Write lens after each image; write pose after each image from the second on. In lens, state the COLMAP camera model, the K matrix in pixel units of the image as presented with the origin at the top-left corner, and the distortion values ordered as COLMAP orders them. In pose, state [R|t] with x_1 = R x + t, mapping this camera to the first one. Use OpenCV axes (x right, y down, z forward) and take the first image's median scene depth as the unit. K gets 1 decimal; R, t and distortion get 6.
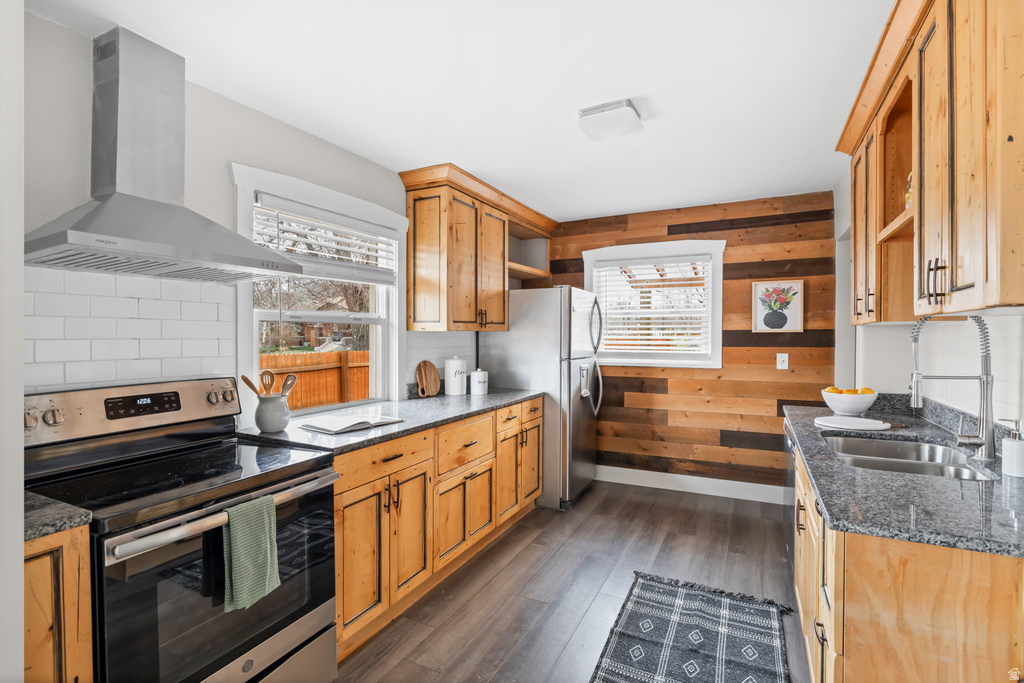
lens RADIAL K [[482.2, 0, 509.3], [0, 482.2, 340.9], [0, 0, 1]] dist [0.001017, 0.000149]
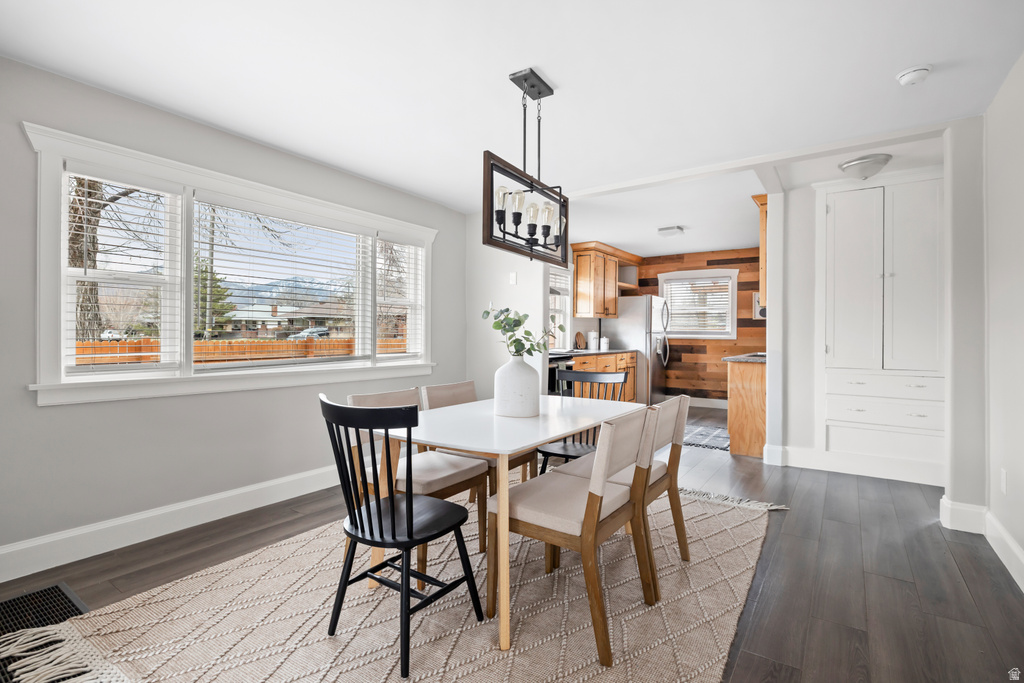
lens RADIAL K [[482.2, 0, 511.9], [0, 482.2, 333.7], [0, 0, 1]] dist [0.001017, 0.000149]
pose [[0.990515, 0.005923, -0.137276, -0.148370], [-0.007527, 0.999909, -0.011169, 0.061875], [0.137198, 0.012096, 0.990470, -0.911058]]
